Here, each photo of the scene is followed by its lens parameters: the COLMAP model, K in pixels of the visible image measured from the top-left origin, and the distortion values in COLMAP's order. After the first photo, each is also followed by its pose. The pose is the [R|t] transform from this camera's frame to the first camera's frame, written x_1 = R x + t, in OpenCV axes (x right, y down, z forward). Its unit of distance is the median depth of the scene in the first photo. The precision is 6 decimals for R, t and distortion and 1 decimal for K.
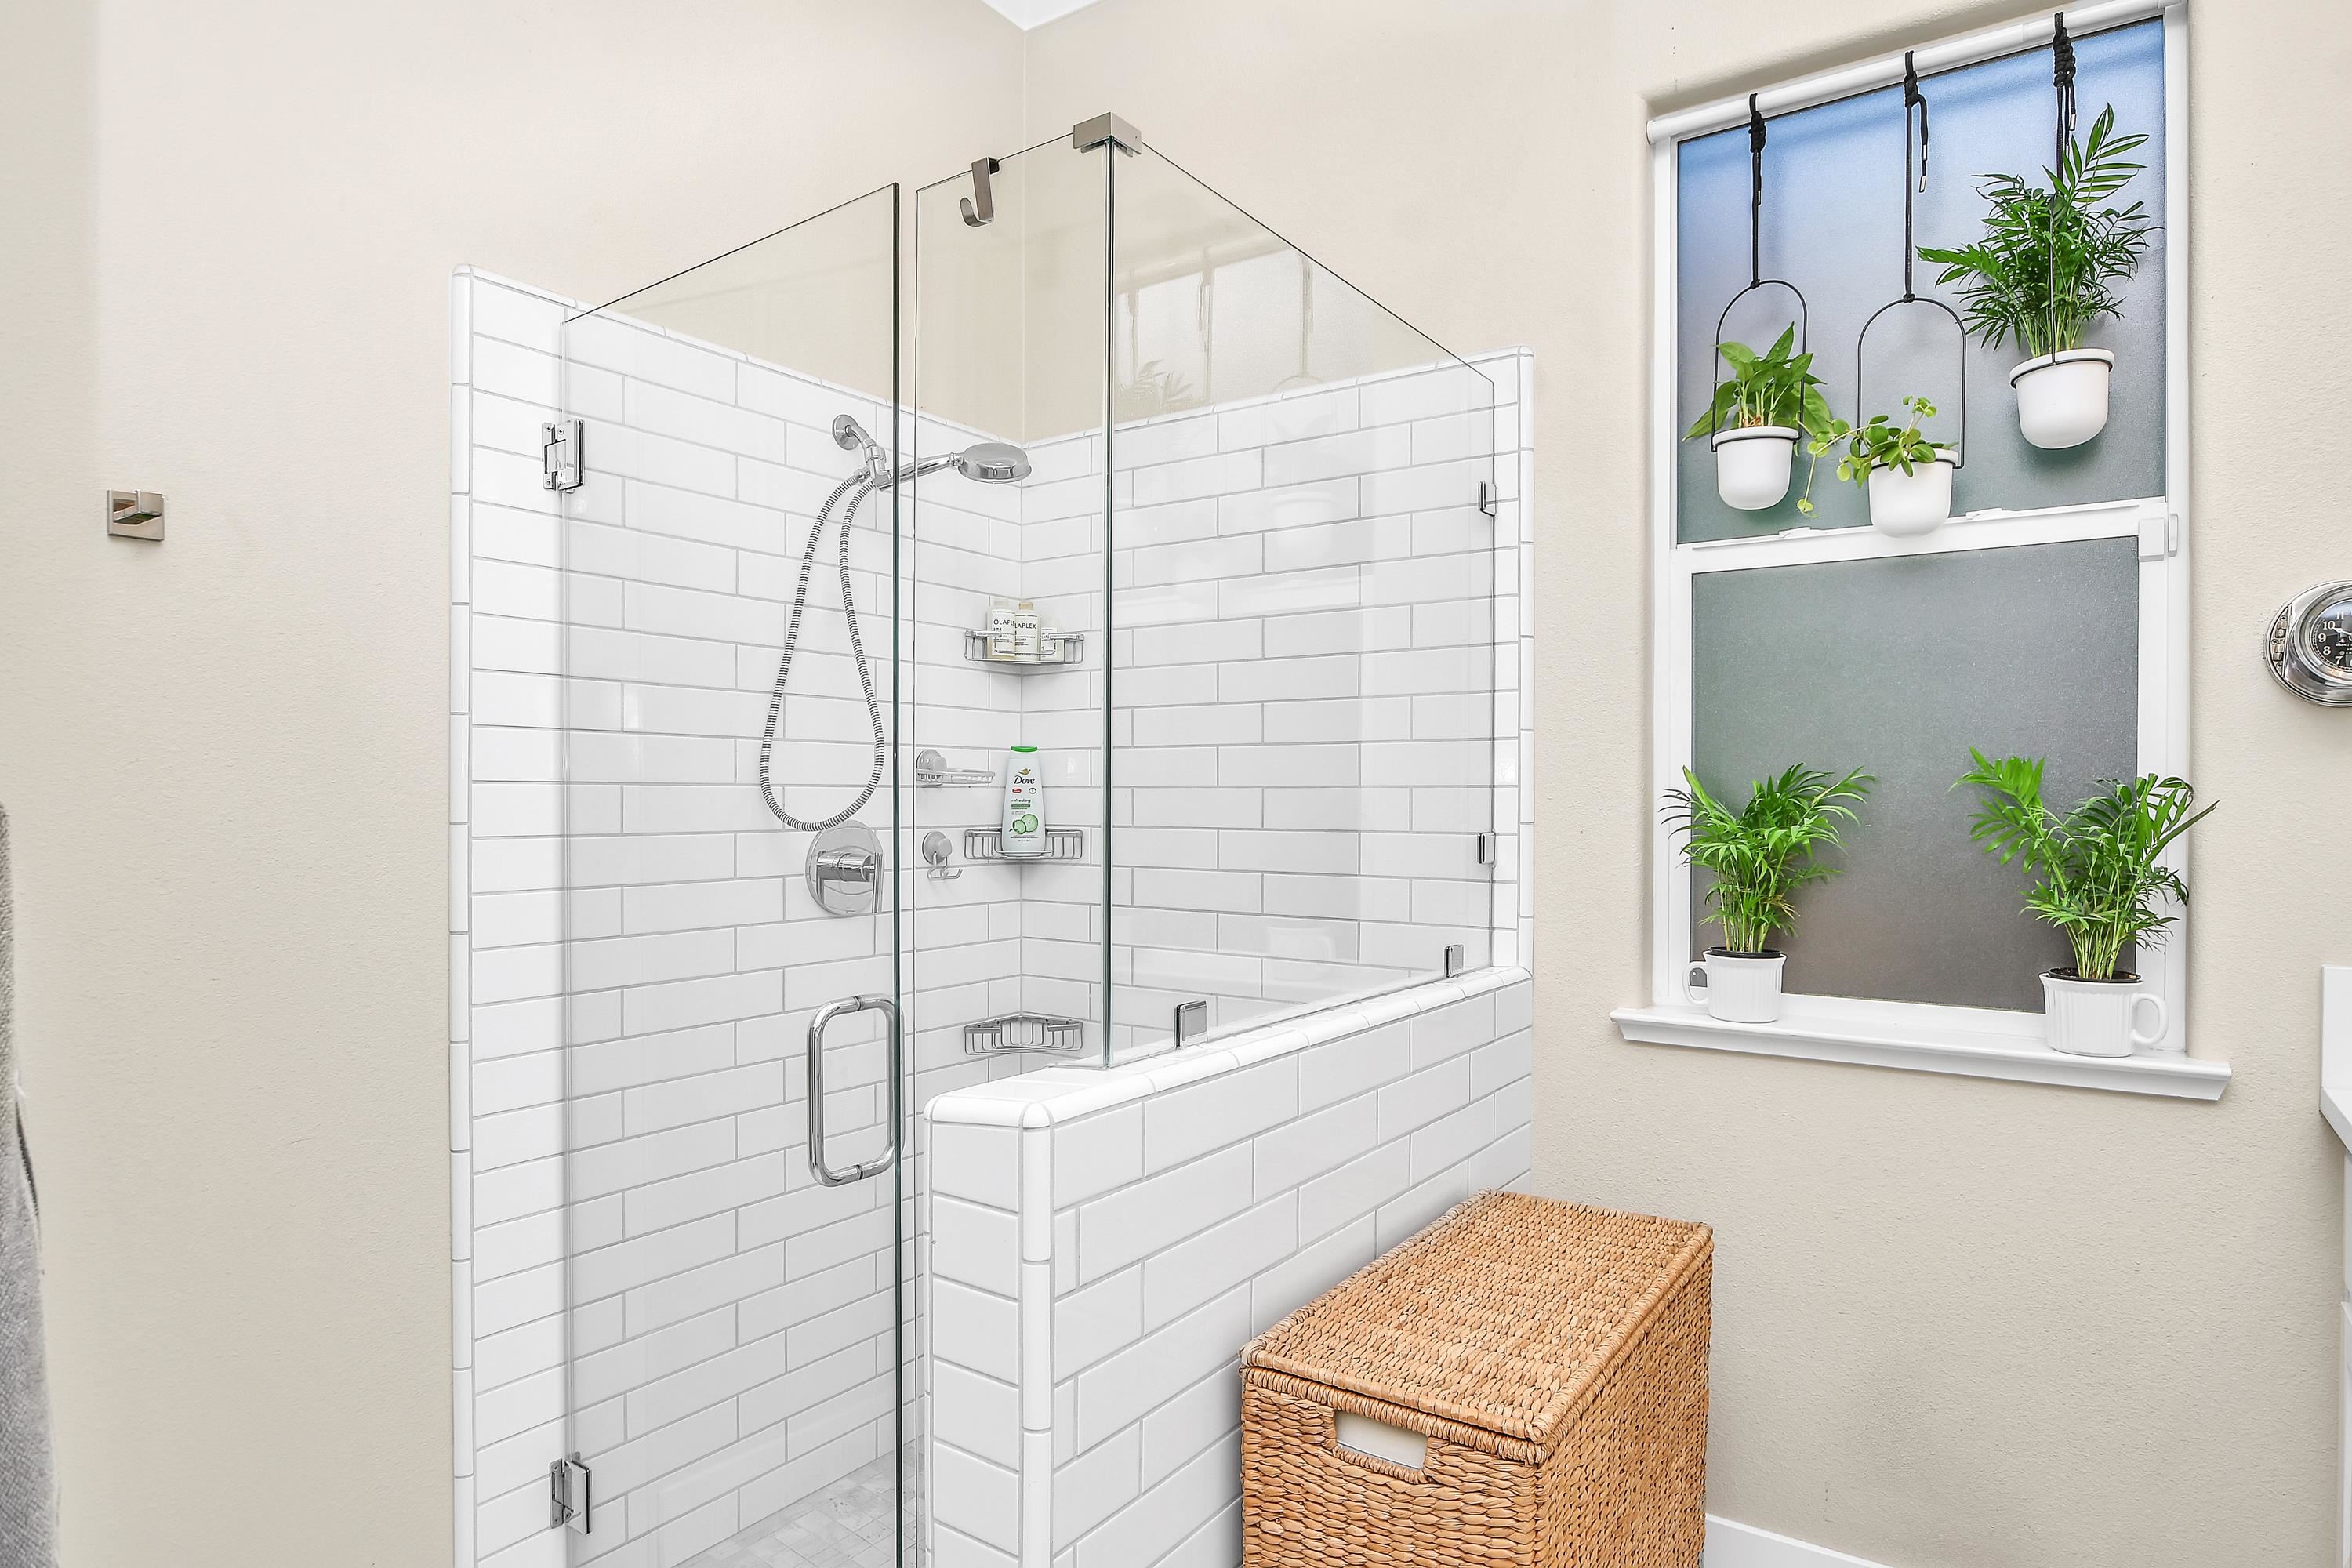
lens RADIAL K [[1312.6, 0, 1177.1], [0, 1312.6, 803.3], [0, 0, 1]] dist [-0.024503, -0.000882]
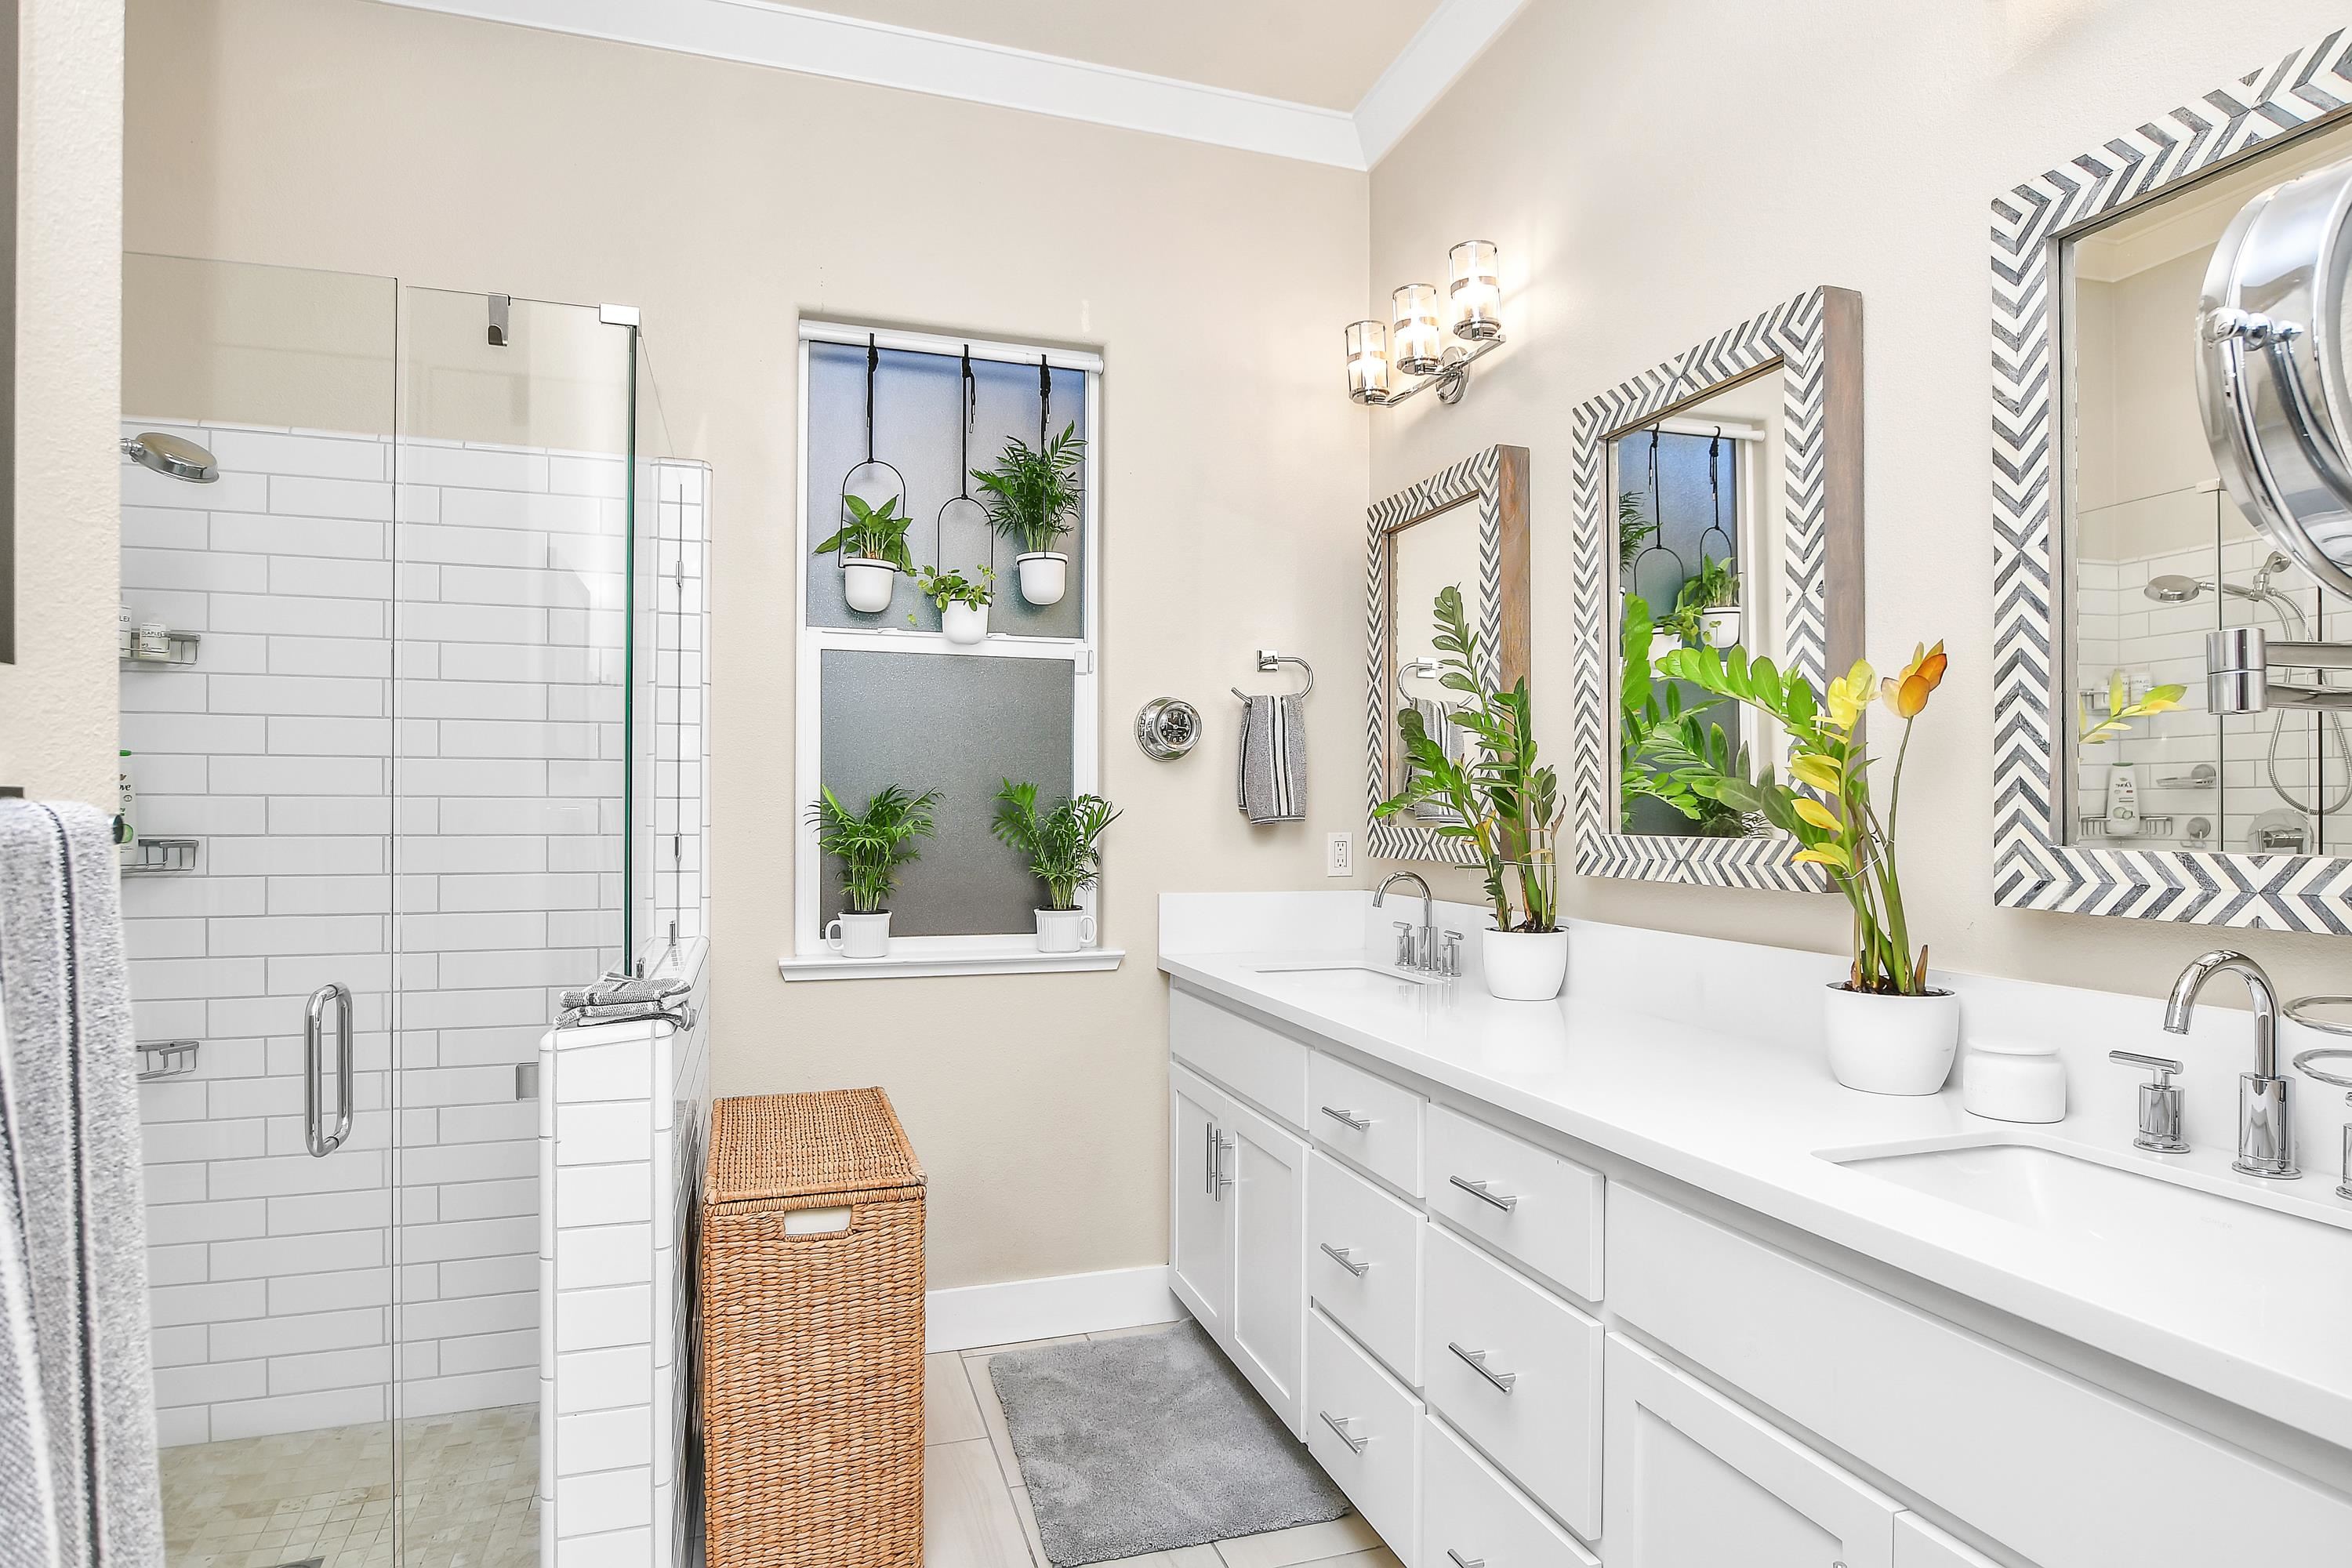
lens RADIAL K [[1312.6, 0, 1180.9], [0, 1312.6, 788.1], [0, 0, 1]] dist [-0.024503, -0.000882]
pose [[0.611110, 0.011982, 0.791455, -0.567016], [0.002147, 0.999857, -0.016795, 0.000455], [-0.791543, 0.011963, 0.610997, -0.208041]]
